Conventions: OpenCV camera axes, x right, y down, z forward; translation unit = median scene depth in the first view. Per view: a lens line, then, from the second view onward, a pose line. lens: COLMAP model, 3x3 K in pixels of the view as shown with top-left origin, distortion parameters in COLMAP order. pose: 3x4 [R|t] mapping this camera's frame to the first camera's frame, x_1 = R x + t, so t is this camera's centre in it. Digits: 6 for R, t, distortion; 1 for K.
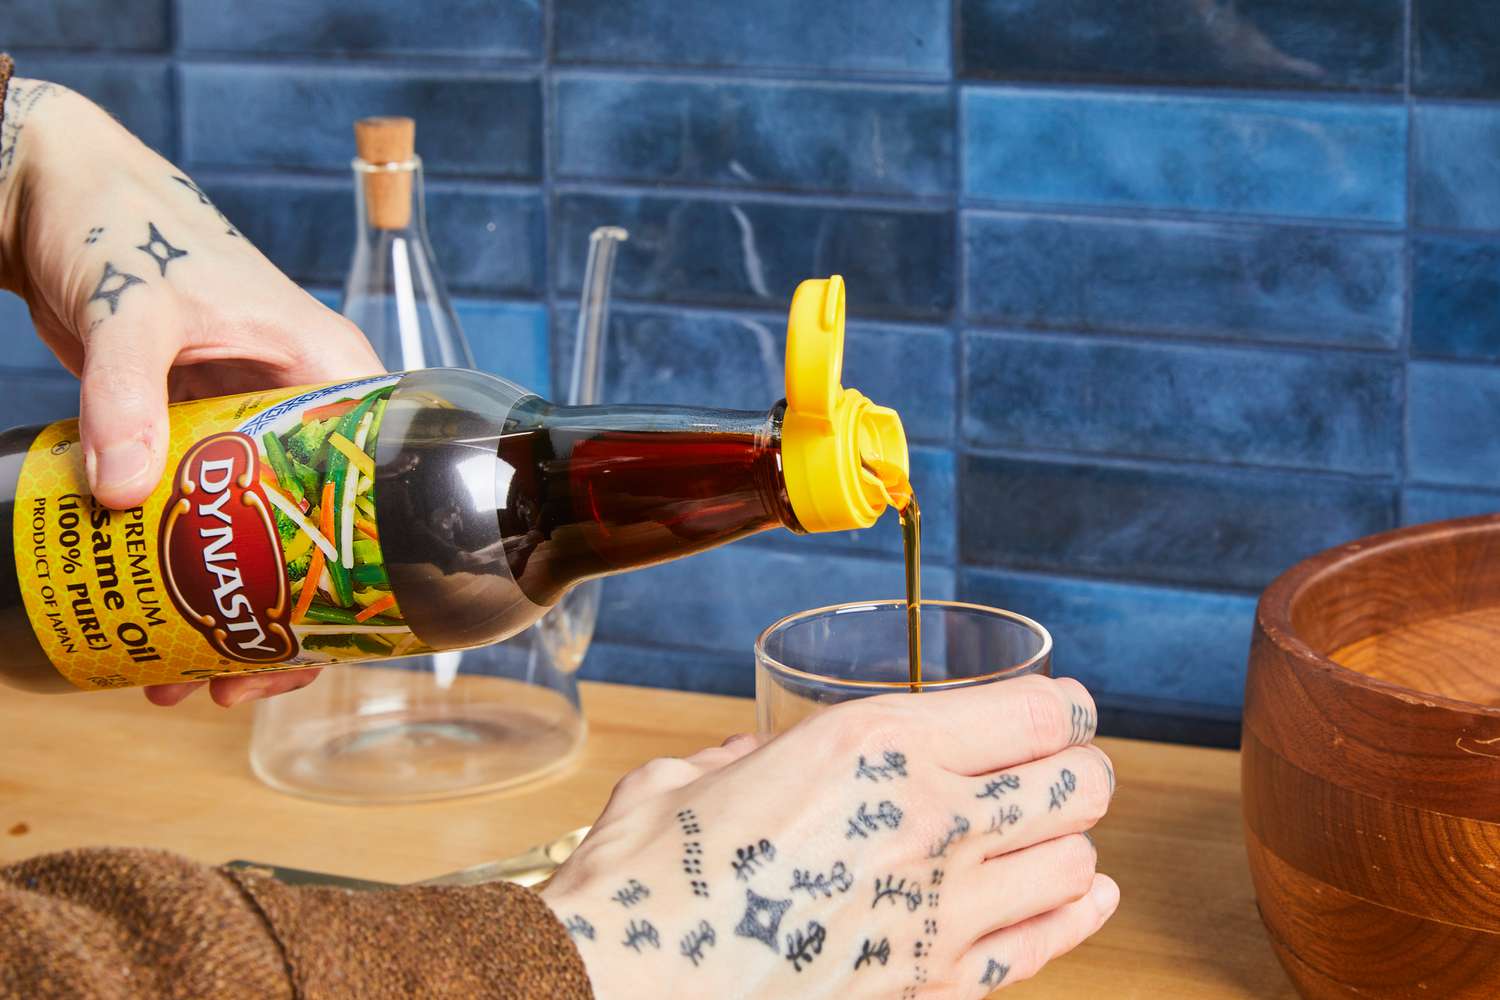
lens RADIAL K [[3991.6, 0, 750.0], [0, 3991.6, 500.0], [0, 0, 1]] dist [-0.054579, -1.151203]
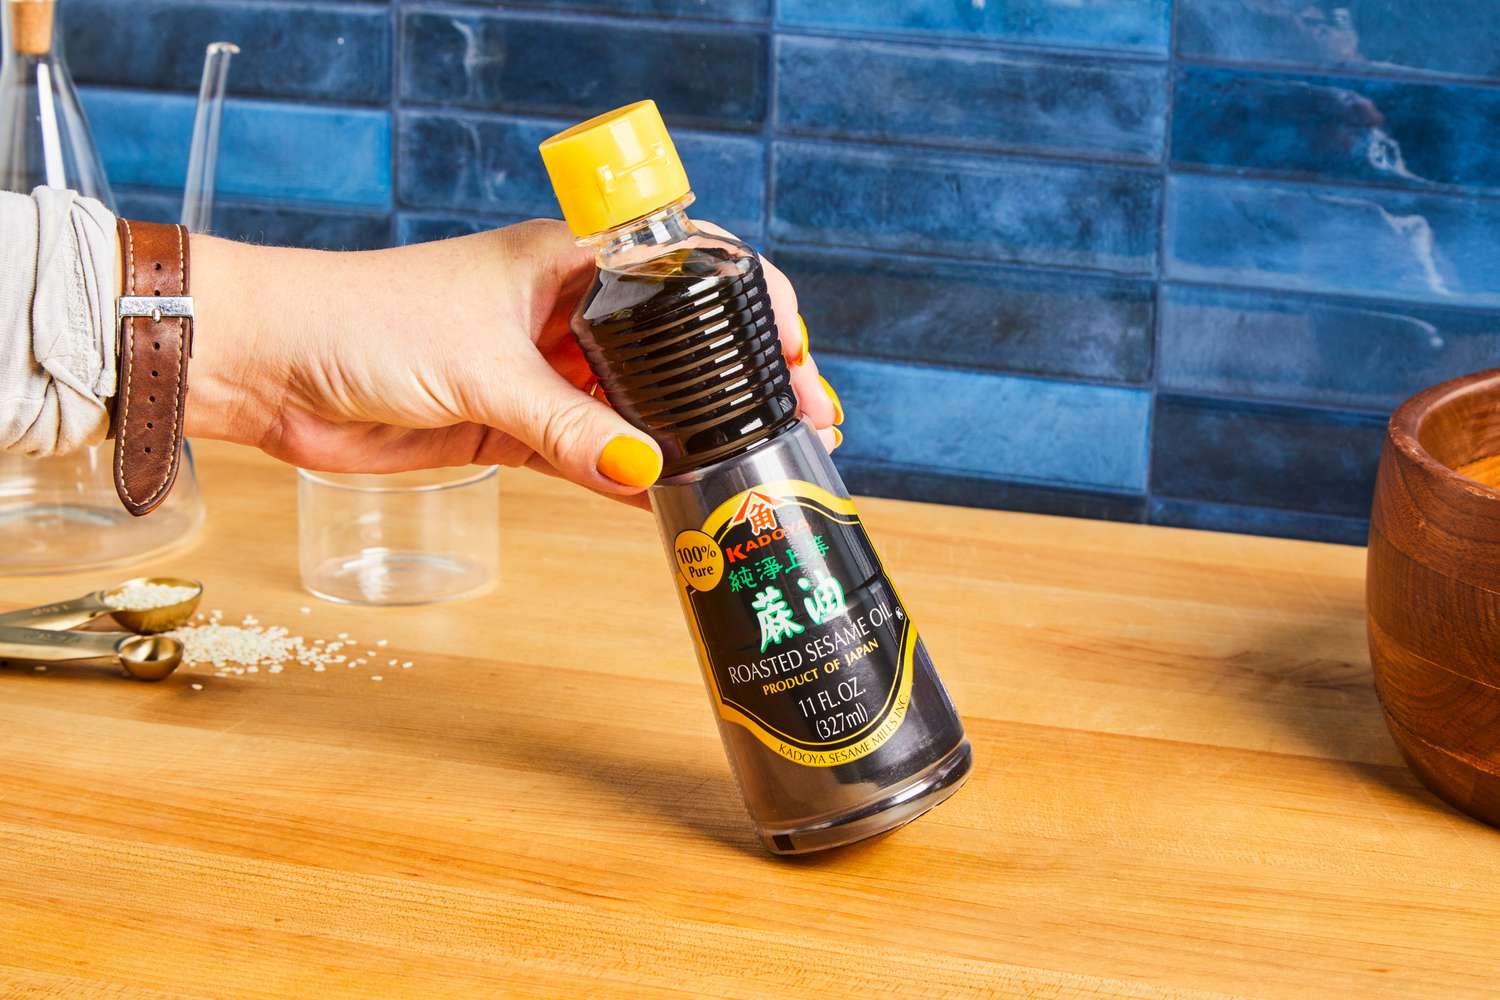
lens RADIAL K [[4167.9, 0, 750.0], [0, 4167.9, 500.0], [0, 0, 1]] dist [-0.067987, -0.516832]
pose [[0.992648, 0.010531, 0.120580, -0.099498], [-0.014602, 0.999351, 0.032930, 0.021681], [-0.120155, -0.034449, 0.992157, -0.188786]]
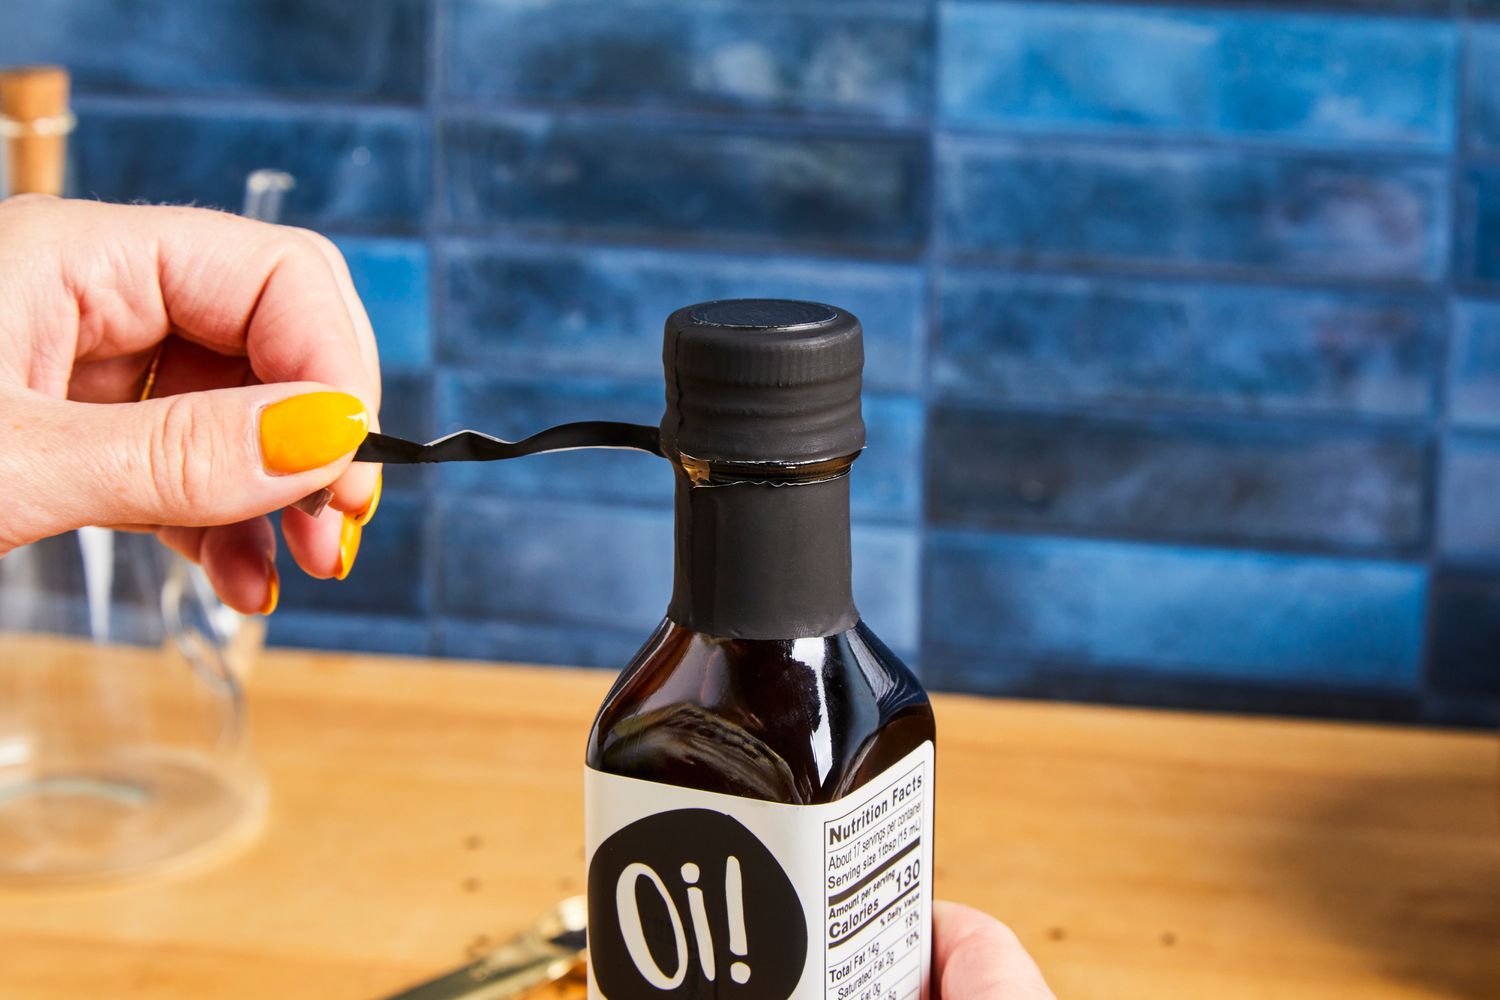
lens RADIAL K [[3991.6, 0, 750.0], [0, 3991.6, 500.0], [0, 0, 1]] dist [-0.054579, -1.151203]
pose [[0.963537, -0.038992, 0.264718, -0.240770], [0.025081, 0.998131, 0.055728, -0.043607], [-0.266396, -0.047056, 0.962714, 0.139137]]
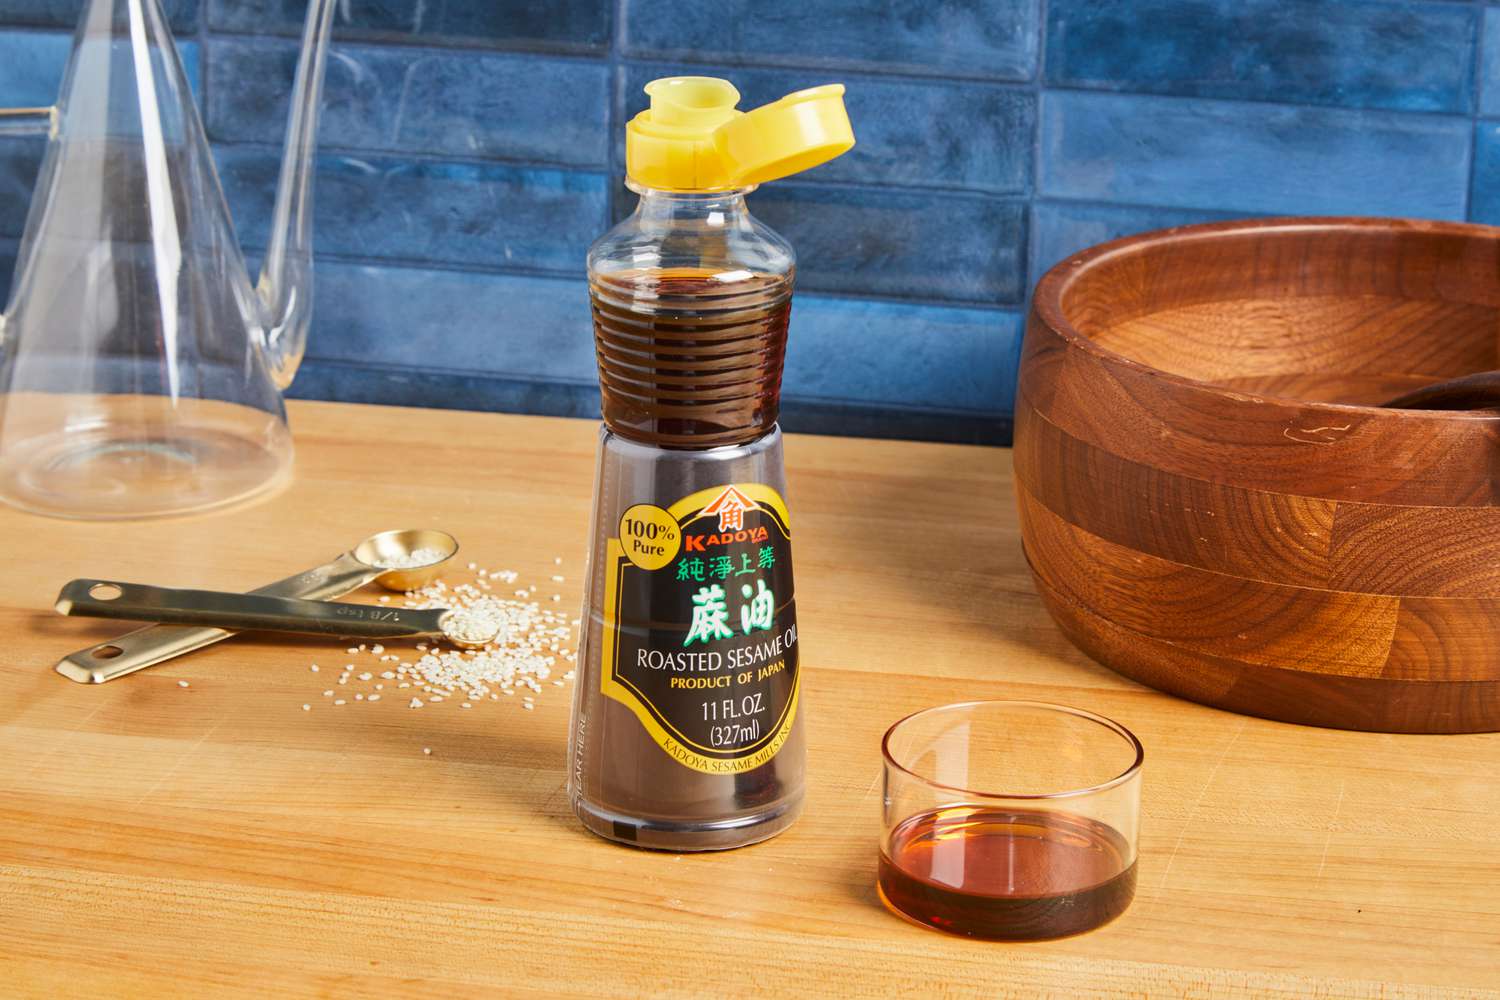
lens RADIAL K [[4167.9, 0, 750.0], [0, 4167.9, 500.0], [0, 0, 1]] dist [-0.067987, -0.516832]
pose [[0.954581, -0.043513, 0.294758, -0.265643], [0.018321, 0.995979, 0.087694, -0.024203], [-0.297389, -0.078311, 0.951539, -0.111516]]
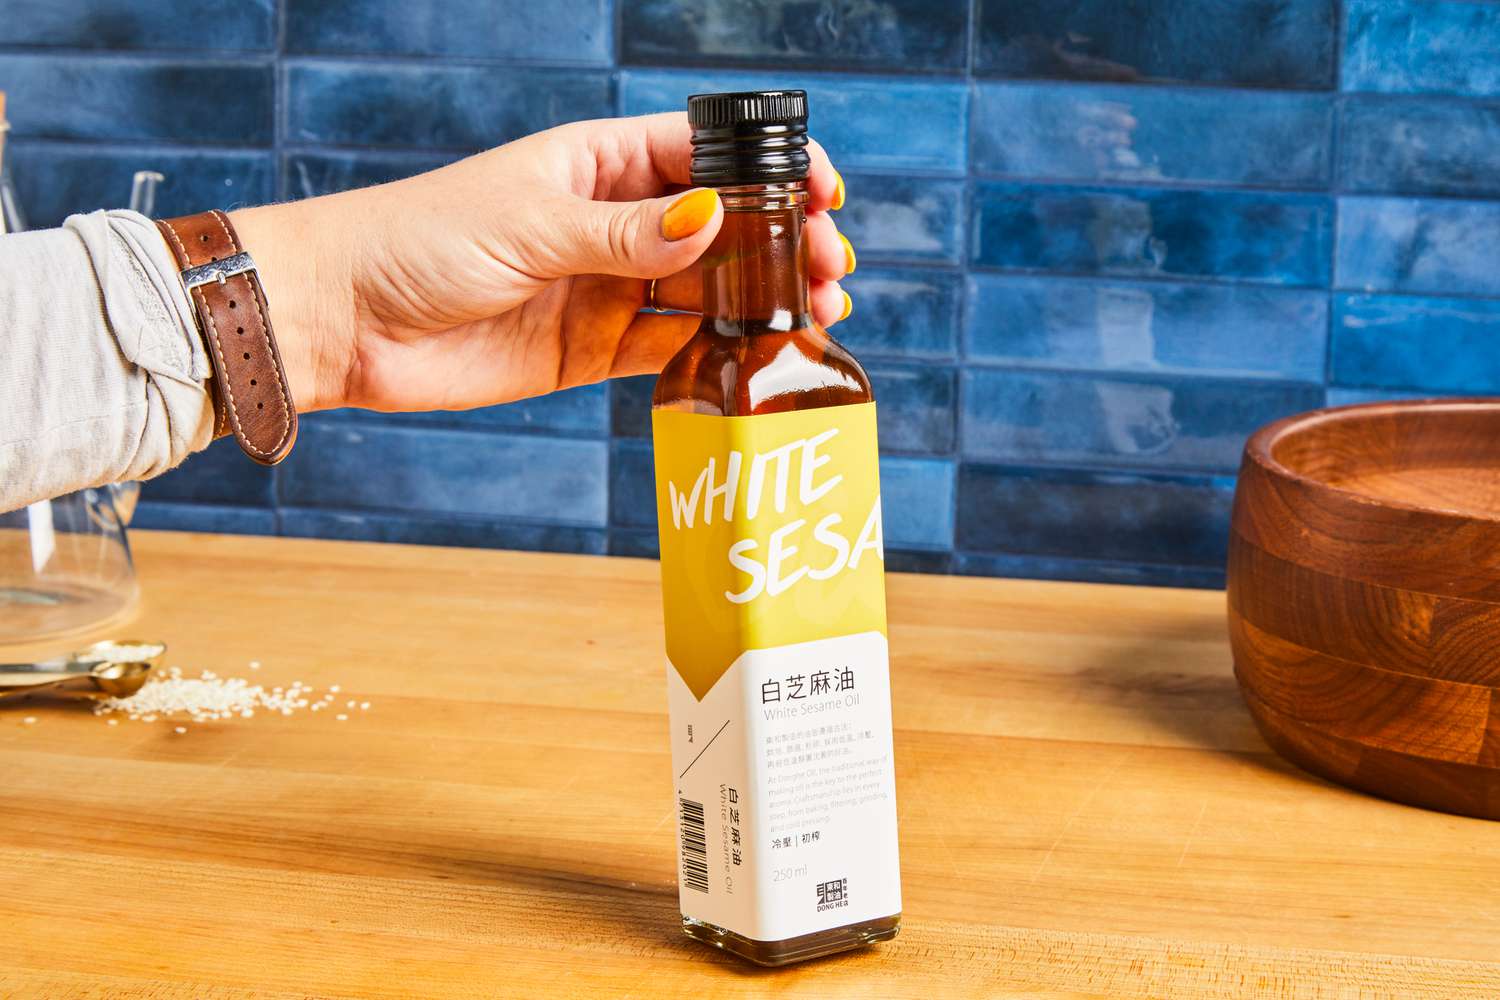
lens RADIAL K [[3177.4, 0, 750.0], [0, 3177.4, 500.0], [0, 0, 1]] dist [-0.044059, -0.163561]
pose [[0.963665, -0.010331, 0.266915, -0.194316], [0.016515, 0.999644, -0.020934, 0.063102], [-0.266604, 0.024581, 0.963493, -0.022608]]
